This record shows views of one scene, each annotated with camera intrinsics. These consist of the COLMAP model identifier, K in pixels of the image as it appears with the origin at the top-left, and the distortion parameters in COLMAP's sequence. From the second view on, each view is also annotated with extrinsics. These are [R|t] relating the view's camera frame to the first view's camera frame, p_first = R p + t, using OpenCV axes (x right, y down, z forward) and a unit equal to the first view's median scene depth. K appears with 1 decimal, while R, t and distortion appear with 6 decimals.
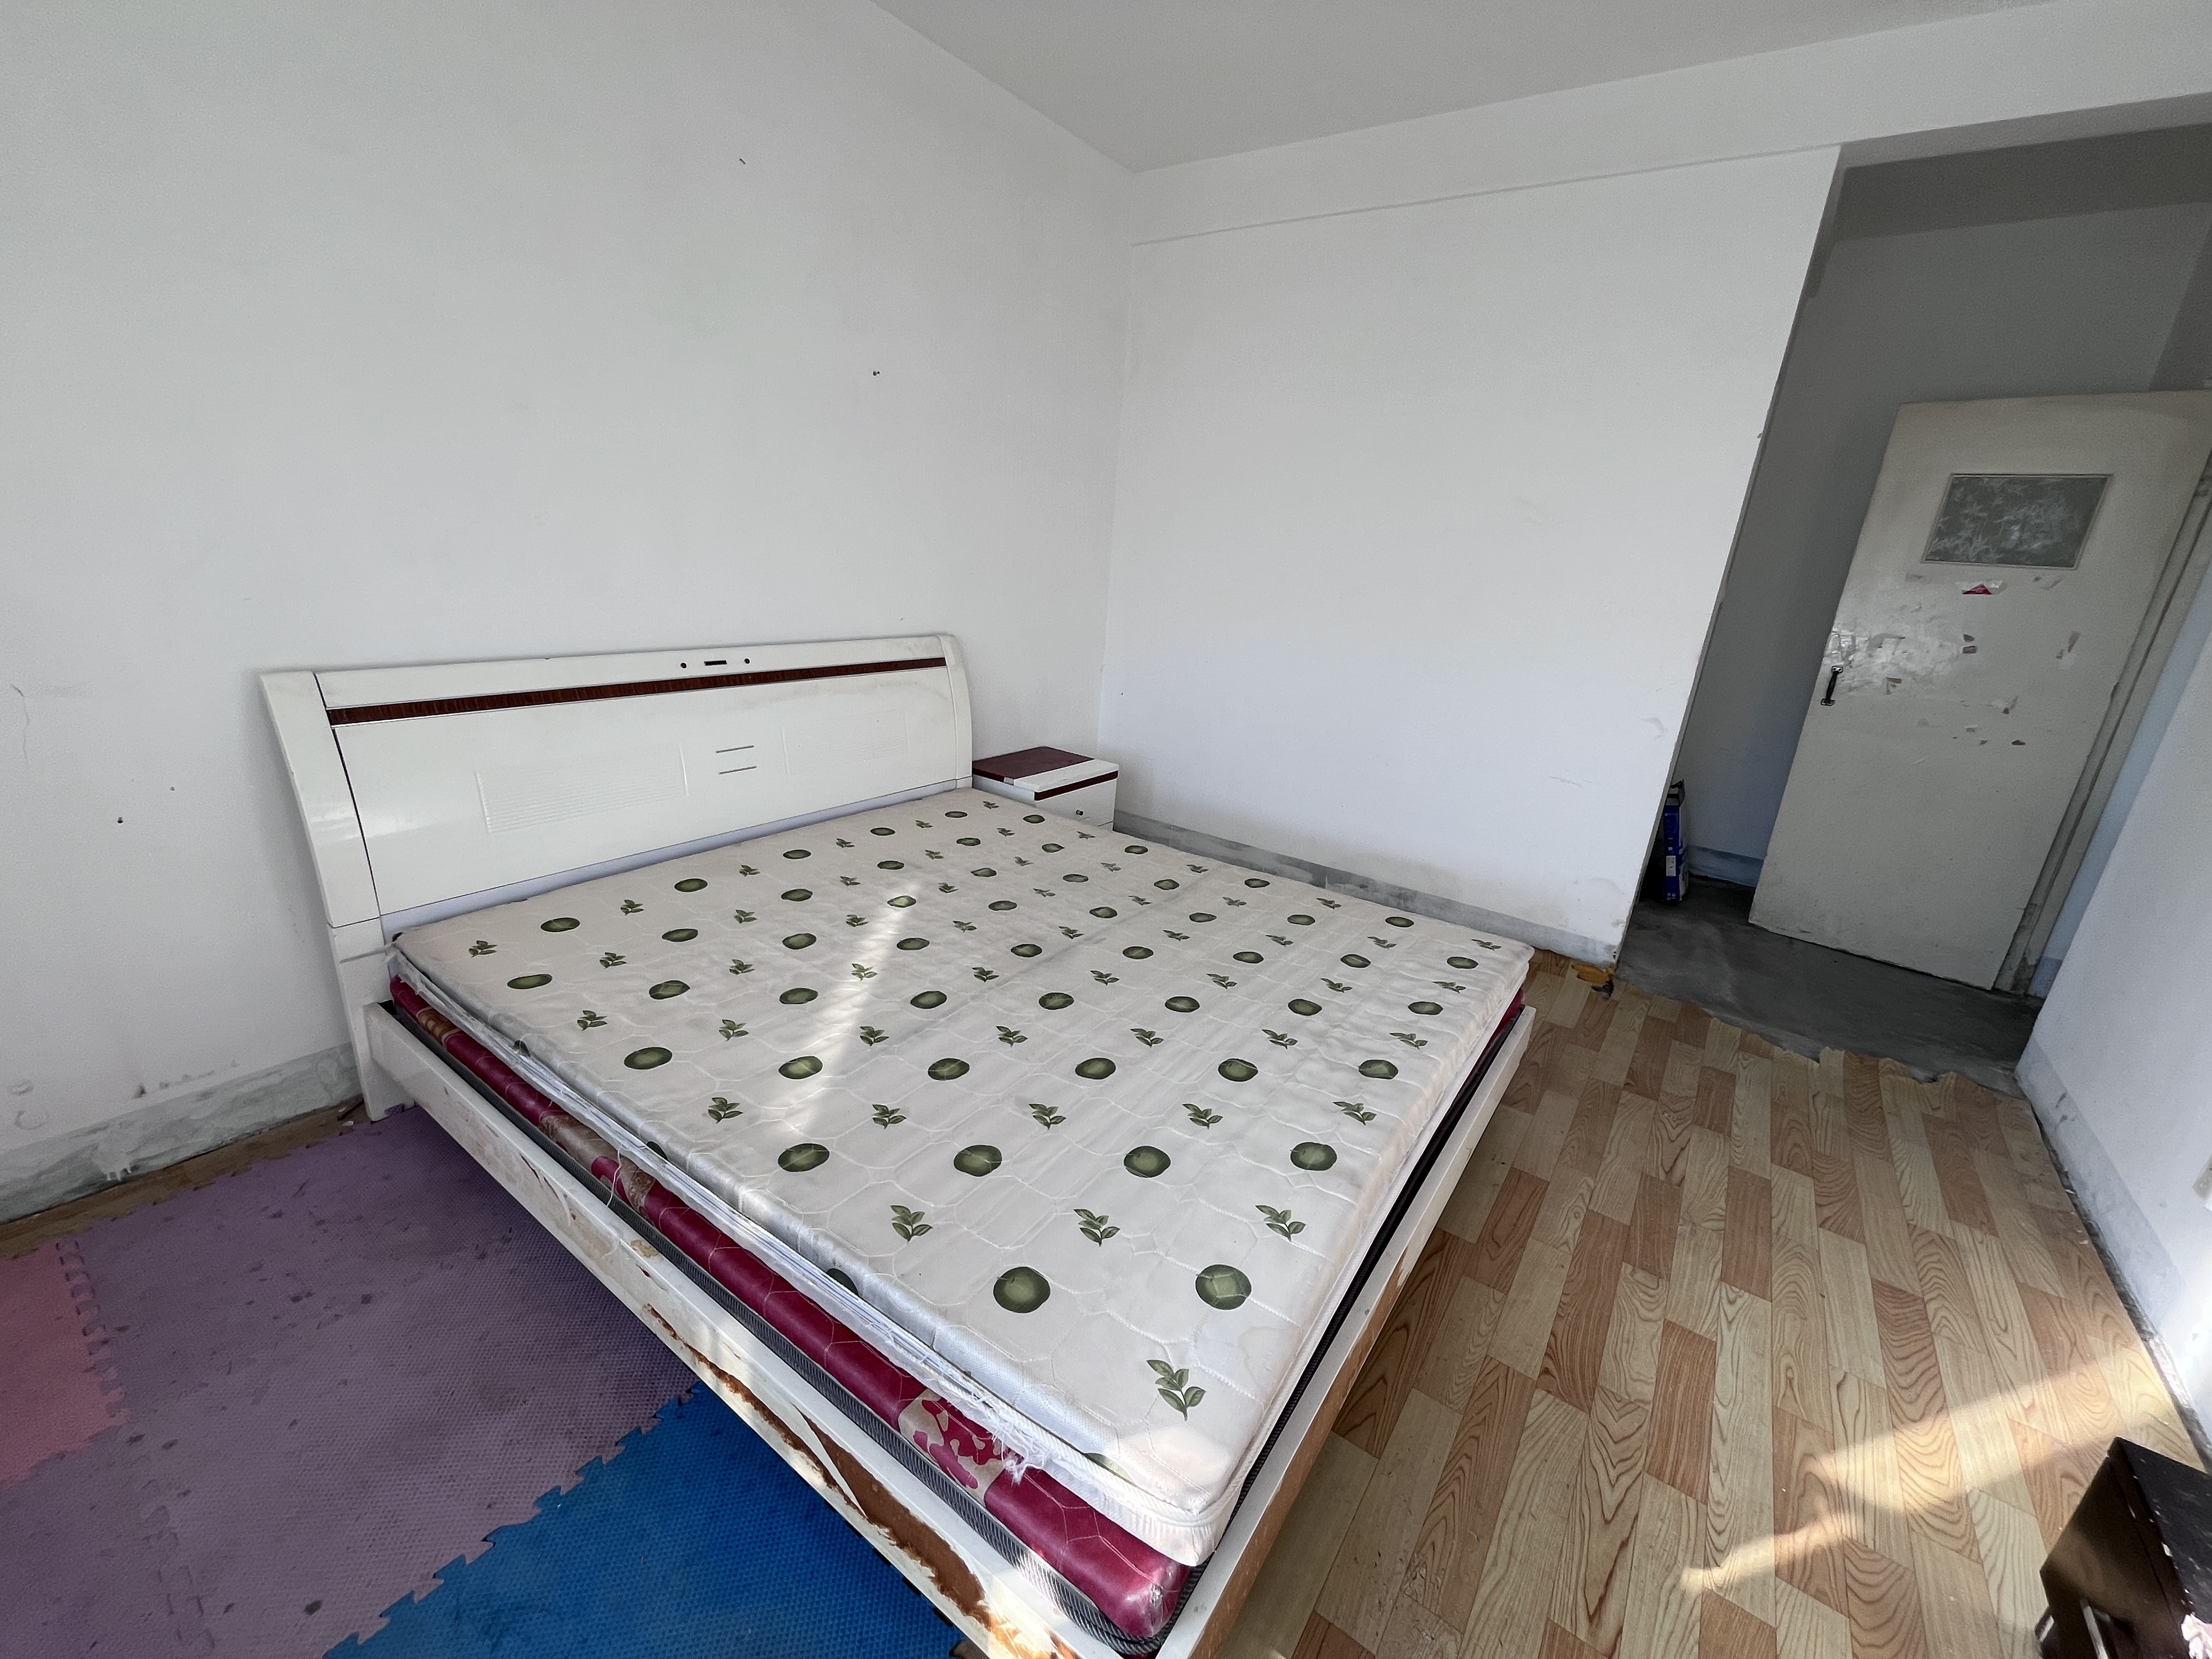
lens RADIAL K [[890.9, 0, 1106.0], [0, 890.9, 829.5], [0, 0, 1]] dist [-0.001412, -0.000144]
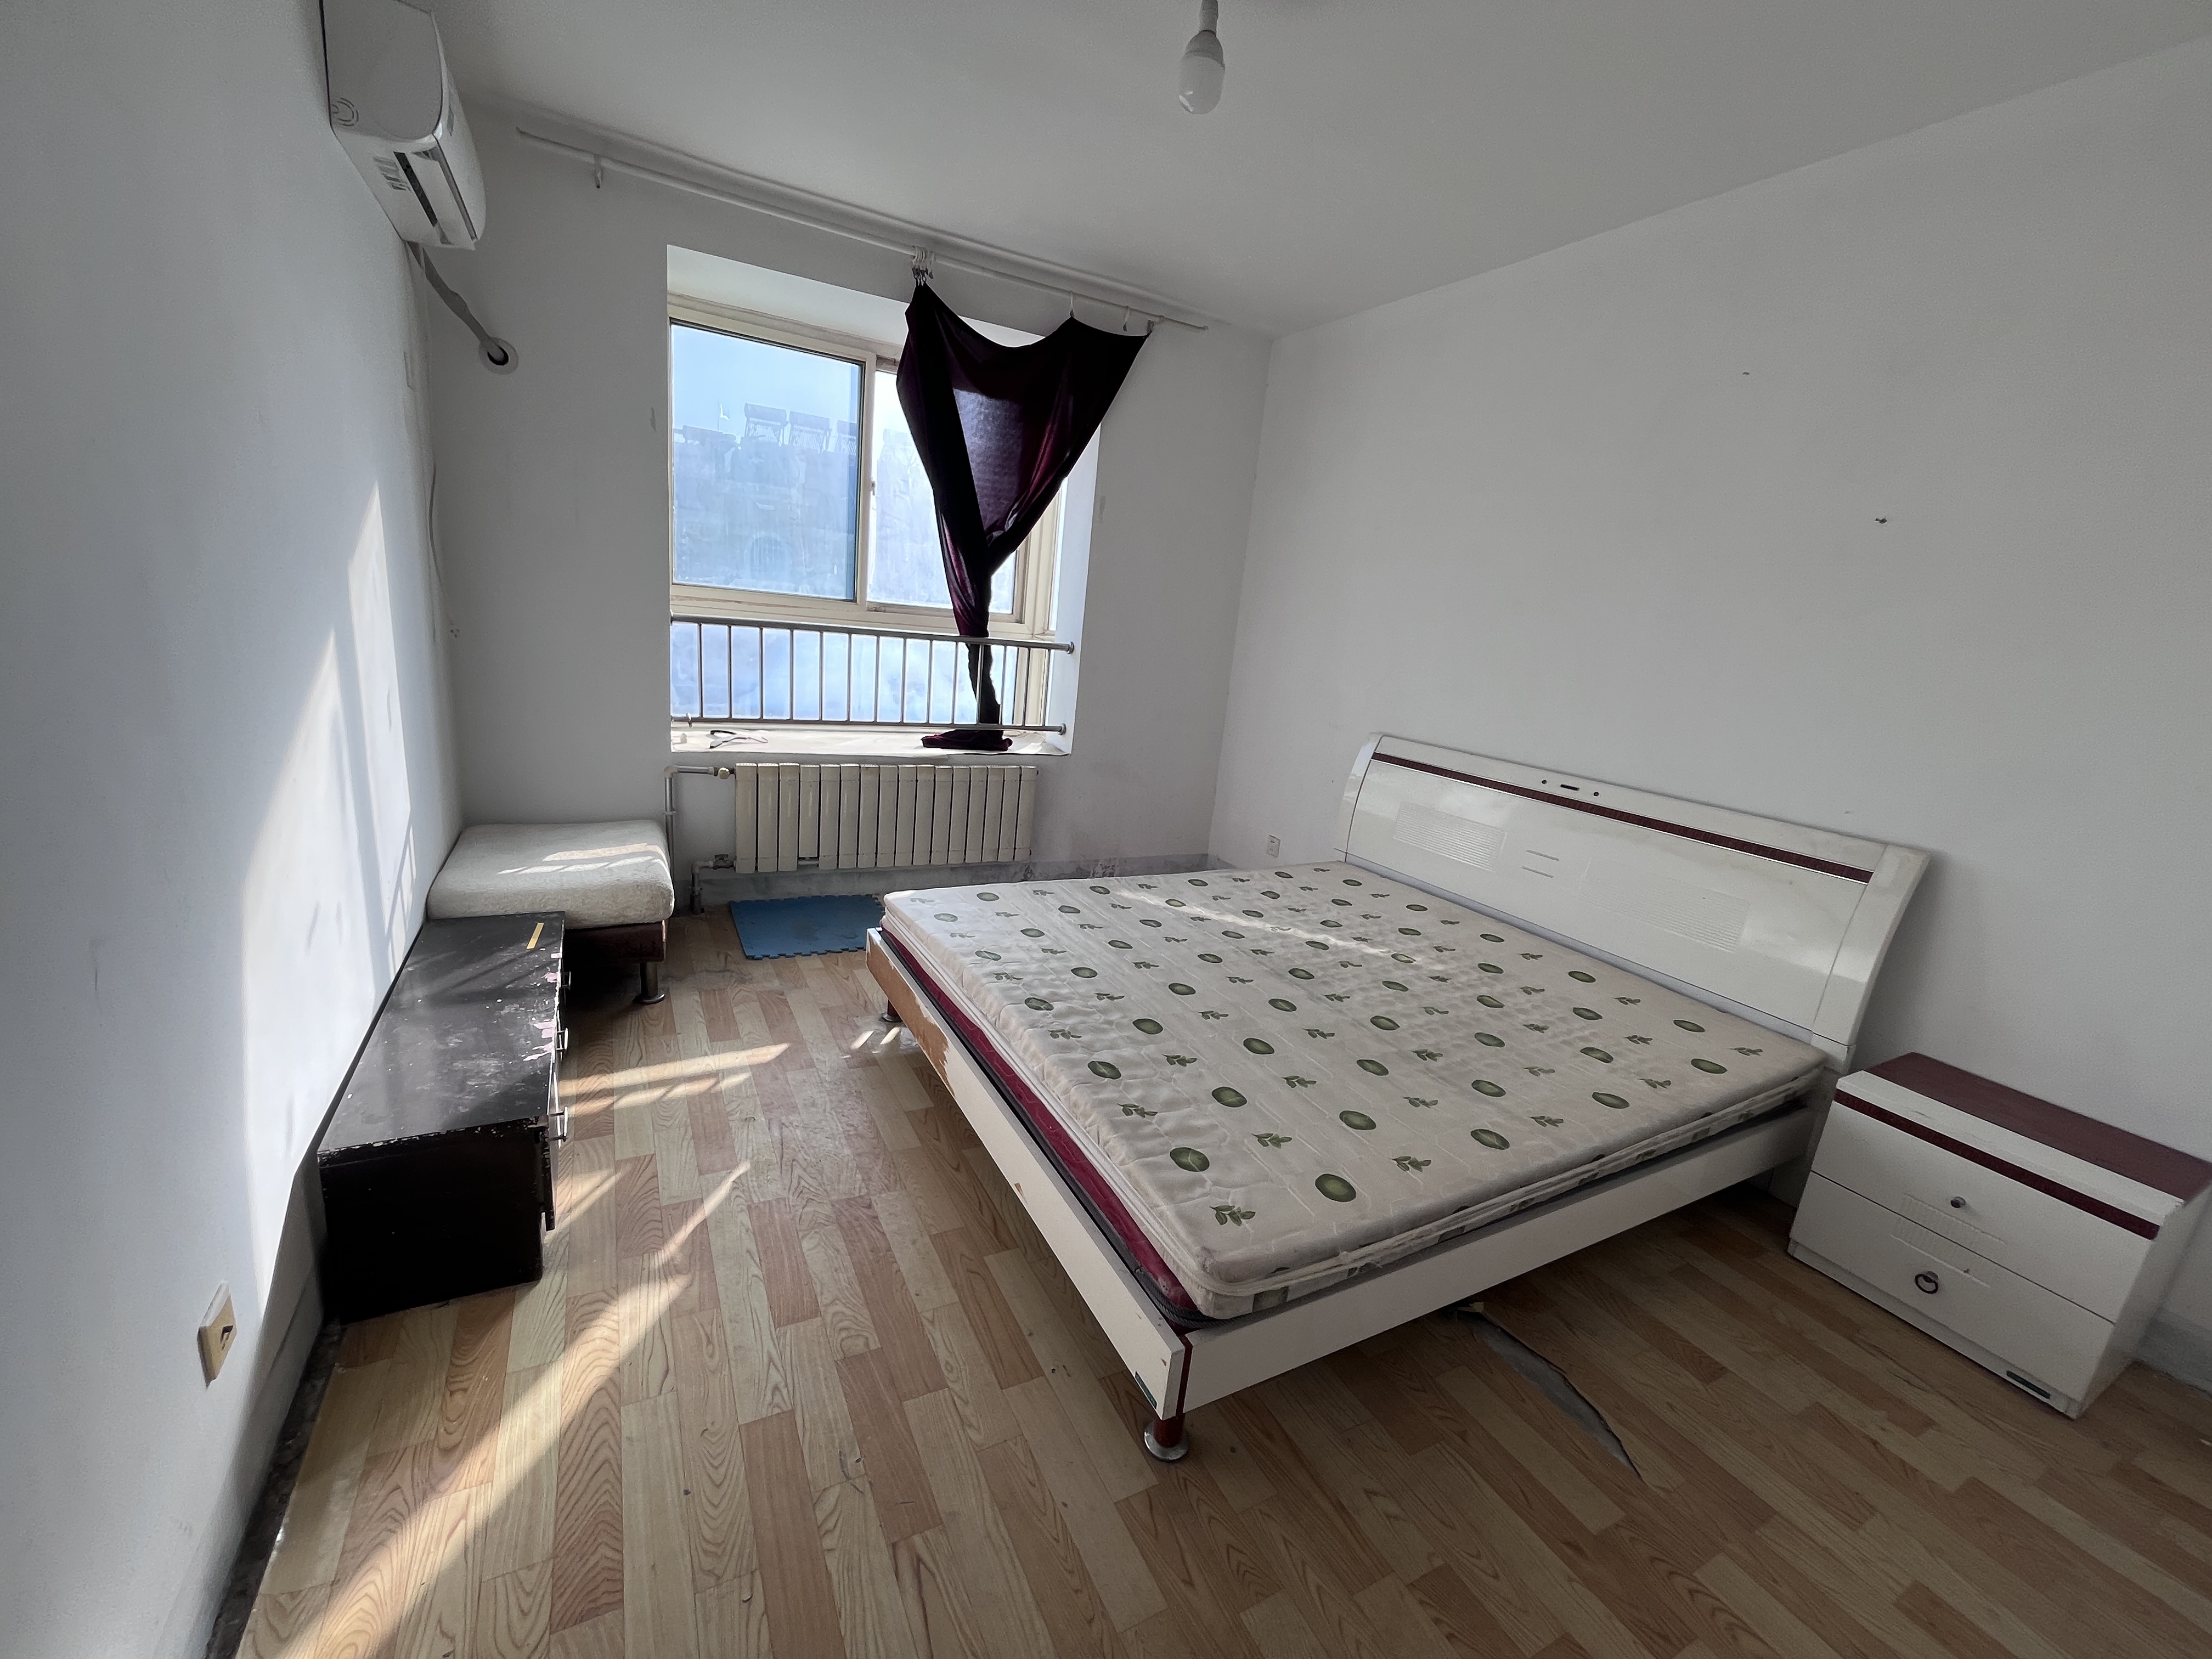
lens RADIAL K [[890.9, 0, 1106.0], [0, 890.9, 829.5], [0, 0, 1]] dist [-0.001412, -0.000144]
pose [[-0.427836, 0.100624, -0.898238, 1.253028], [-0.396270, 0.872301, 0.286464, -0.318793], [0.812359, 0.478504, -0.333327, 1.250773]]
